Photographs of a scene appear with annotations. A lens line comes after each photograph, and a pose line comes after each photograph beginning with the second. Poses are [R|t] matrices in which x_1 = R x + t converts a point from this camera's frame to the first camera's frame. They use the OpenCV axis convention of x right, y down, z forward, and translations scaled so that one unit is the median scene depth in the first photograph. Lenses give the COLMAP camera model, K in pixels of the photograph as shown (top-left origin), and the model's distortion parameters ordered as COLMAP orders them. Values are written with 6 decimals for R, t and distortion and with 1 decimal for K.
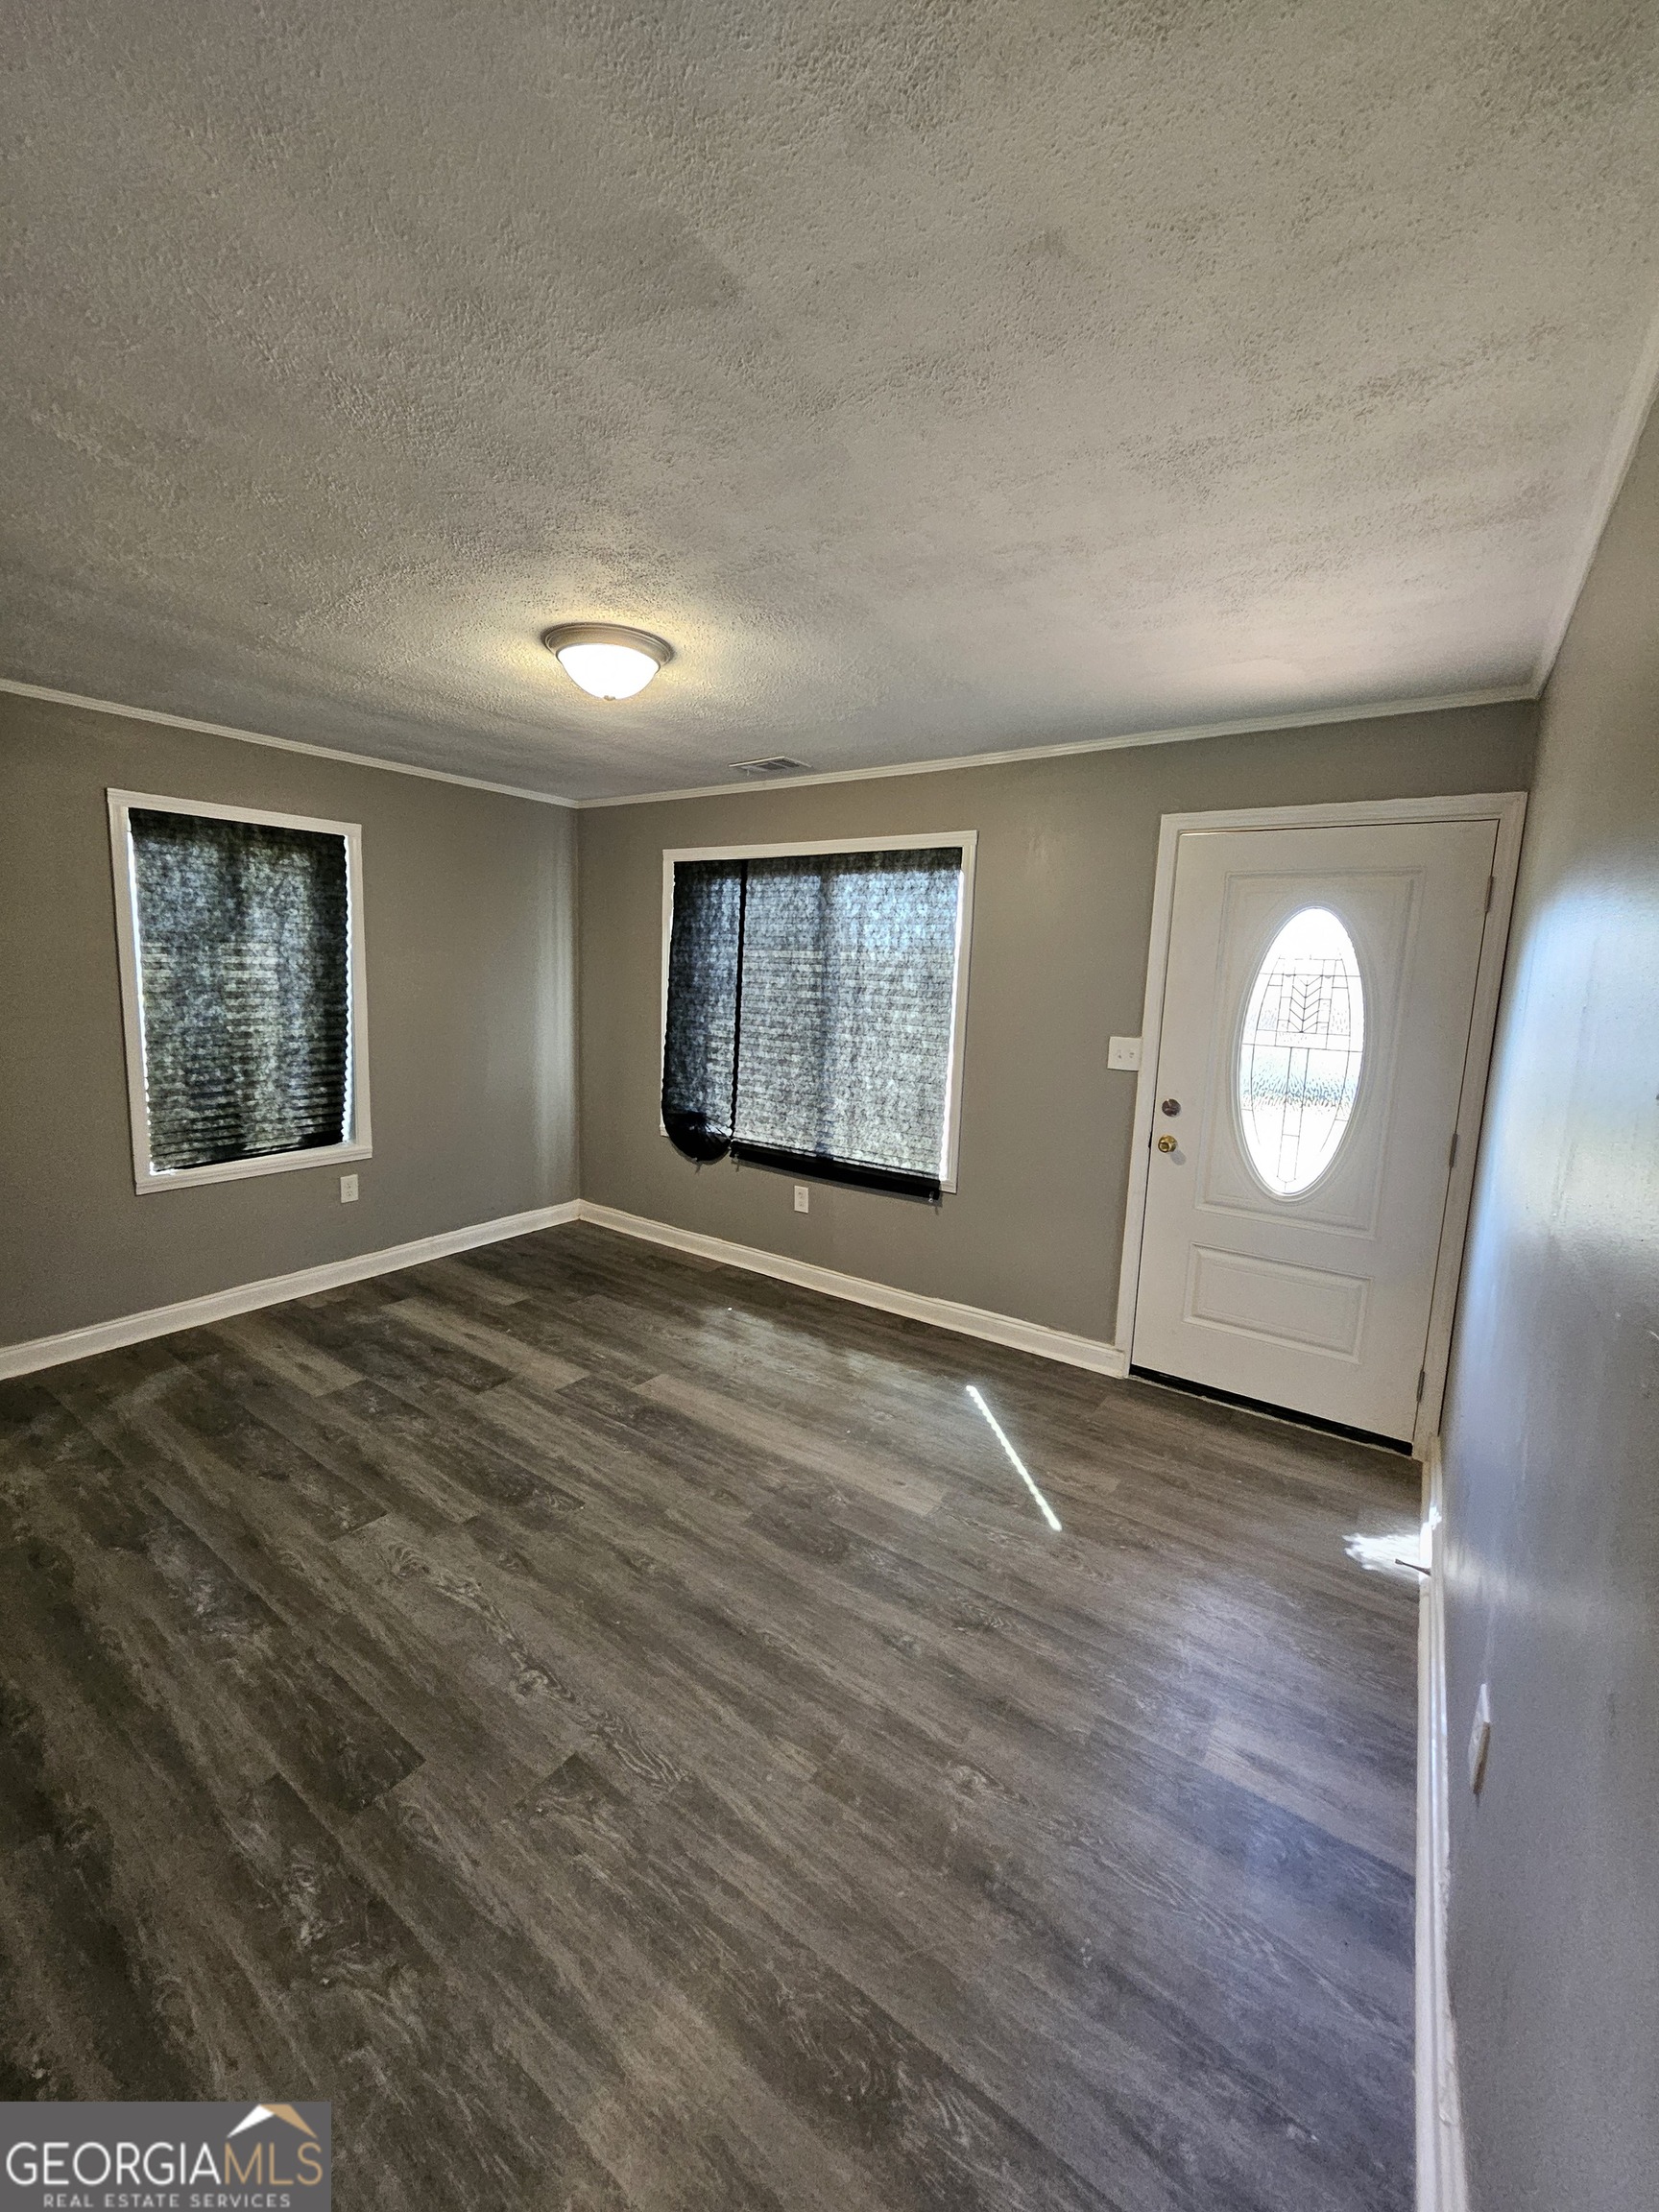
lens RADIAL K [[874.8, 0, 820.0], [0, 874.8, 1088.2], [0, 0, 1]] dist [0.003623, -0.000521]
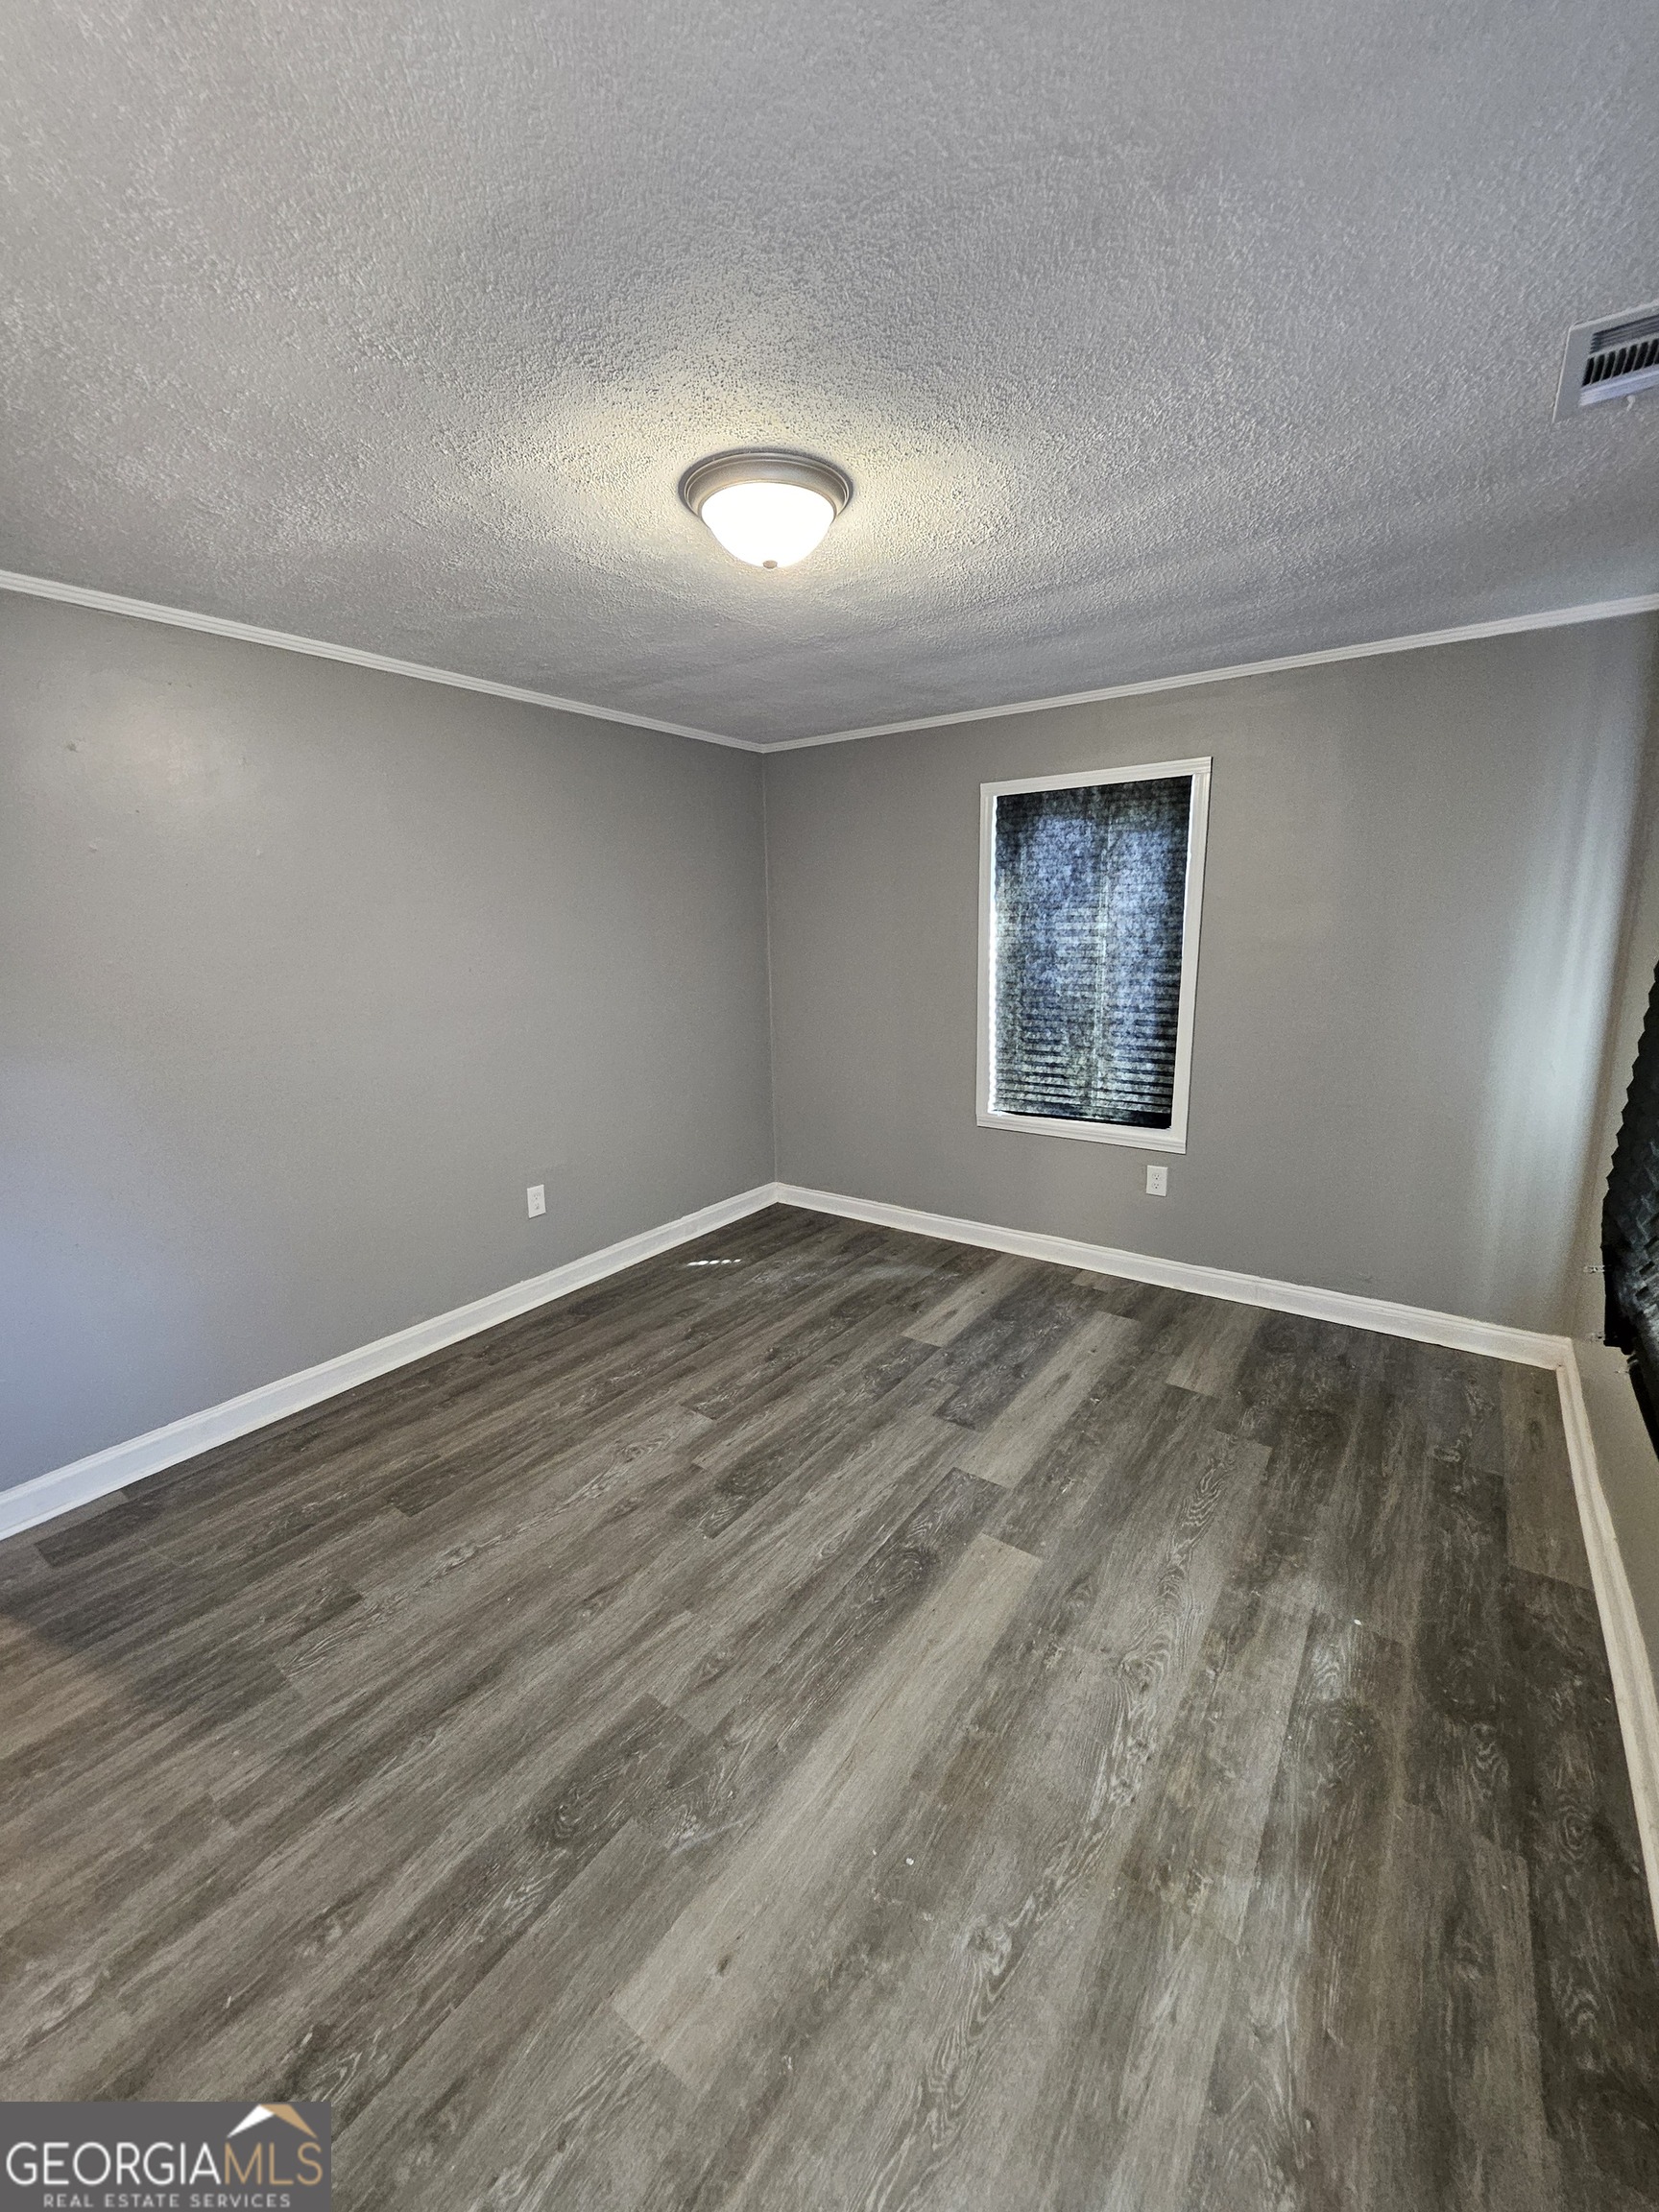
lens RADIAL K [[874.8, 0, 831.8], [0, 874.8, 1084.3], [0, 0, 1]] dist [0.003623, -0.000521]
pose [[-0.014643, 0.157996, -0.987331, 0.401671], [-0.119626, 0.980068, 0.158607, -0.100630], [0.992711, 0.120433, 0.004549, 0.793043]]
